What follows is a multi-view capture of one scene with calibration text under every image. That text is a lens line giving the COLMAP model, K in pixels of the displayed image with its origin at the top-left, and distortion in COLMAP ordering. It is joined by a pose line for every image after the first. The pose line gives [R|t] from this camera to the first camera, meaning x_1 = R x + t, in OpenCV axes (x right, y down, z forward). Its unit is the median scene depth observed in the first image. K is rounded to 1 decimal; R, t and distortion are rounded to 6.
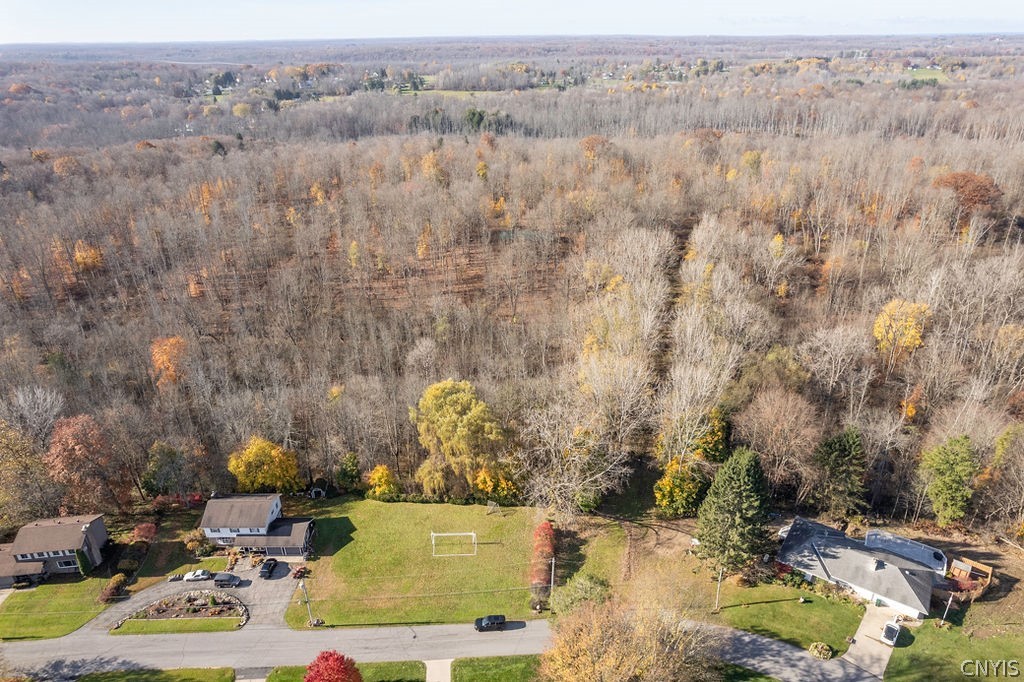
lens RADIAL K [[656.2, 0, 517.4], [0, 656.2, 345.1], [0, 0, 1]] dist [-0.080773, 0.073491]
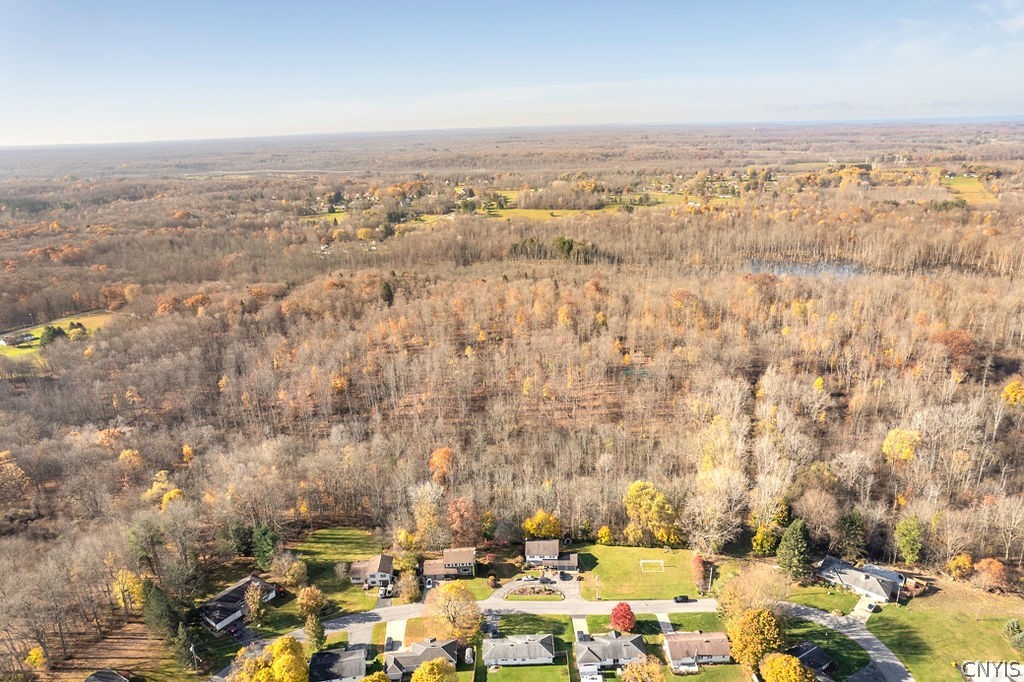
lens RADIAL K [[656.2, 0, 517.4], [0, 656.2, 345.1], [0, 0, 1]] dist [-0.080773, 0.073491]
pose [[0.997303, 0.005546, -0.073180, -0.350651], [-0.014231, 0.992829, -0.118691, -0.119423], [0.071997, 0.119412, 0.990231, -1.032069]]
